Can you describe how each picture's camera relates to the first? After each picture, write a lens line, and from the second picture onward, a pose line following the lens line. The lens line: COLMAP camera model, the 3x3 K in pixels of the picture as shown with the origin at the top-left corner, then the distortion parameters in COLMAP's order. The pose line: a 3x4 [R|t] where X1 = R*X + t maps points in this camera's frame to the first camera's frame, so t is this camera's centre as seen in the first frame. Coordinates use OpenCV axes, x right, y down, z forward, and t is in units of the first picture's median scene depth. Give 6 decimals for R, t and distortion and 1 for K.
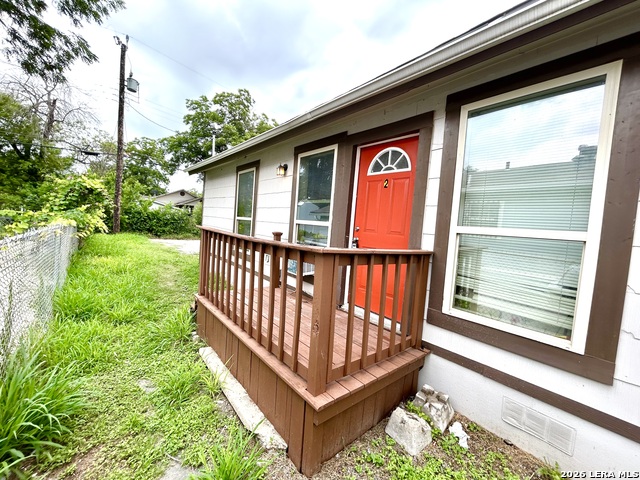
lens RADIAL K [[256.4, 0, 321.0], [0, 256.4, 239.0], [0, 0, 1]] dist [-0.001703, -0.000365]
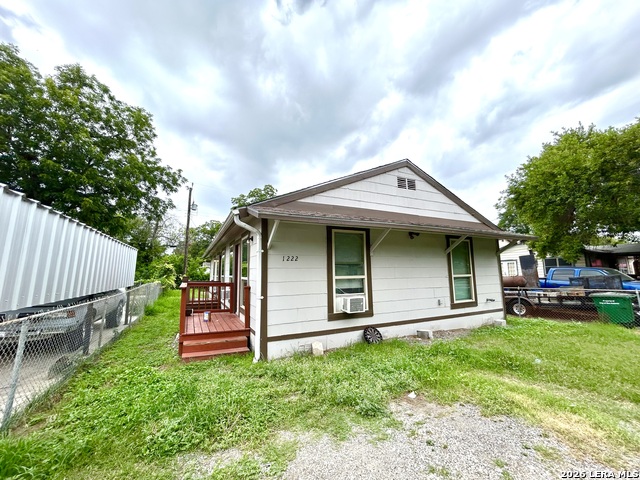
lens RADIAL K [[256.4, 0, 318.6], [0, 256.4, 239.6], [0, 0, 1]] dist [-0.001703, -0.000365]
pose [[0.967923, -0.107440, -0.227118, 0.398993], [0.061975, 0.978121, -0.198589, 0.039866], [0.243485, 0.178143, 0.953404, -0.381597]]
